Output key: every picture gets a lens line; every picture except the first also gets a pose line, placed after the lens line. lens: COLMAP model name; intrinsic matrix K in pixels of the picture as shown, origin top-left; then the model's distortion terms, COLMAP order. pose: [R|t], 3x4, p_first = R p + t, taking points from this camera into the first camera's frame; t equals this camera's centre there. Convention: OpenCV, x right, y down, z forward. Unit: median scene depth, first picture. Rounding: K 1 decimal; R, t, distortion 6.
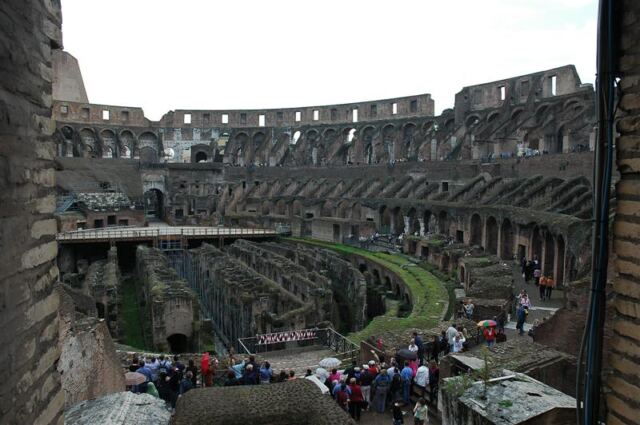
lens RADIAL K [[501.6, 0, 321.0], [0, 501.6, 220.7], [0, 0, 1]] dist [-0.179259, 0.176889]
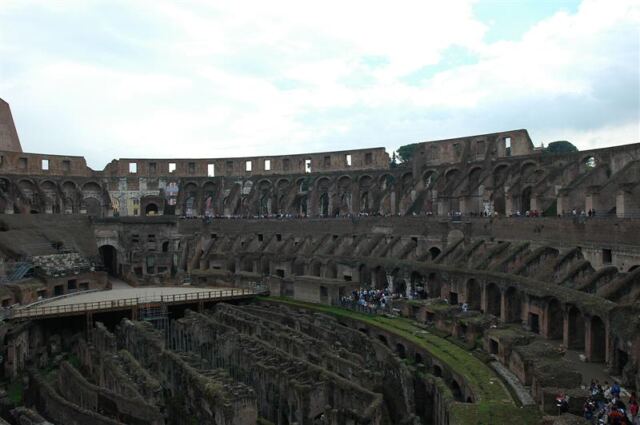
lens RADIAL K [[501.6, 0, 321.0], [0, 501.6, 220.7], [0, 0, 1]] dist [-0.179259, 0.176889]
pose [[0.981507, -0.021726, 0.190192, -0.128442], [0.032336, 0.998078, -0.052862, -0.056254], [-0.188678, 0.058034, 0.980323, -0.002151]]
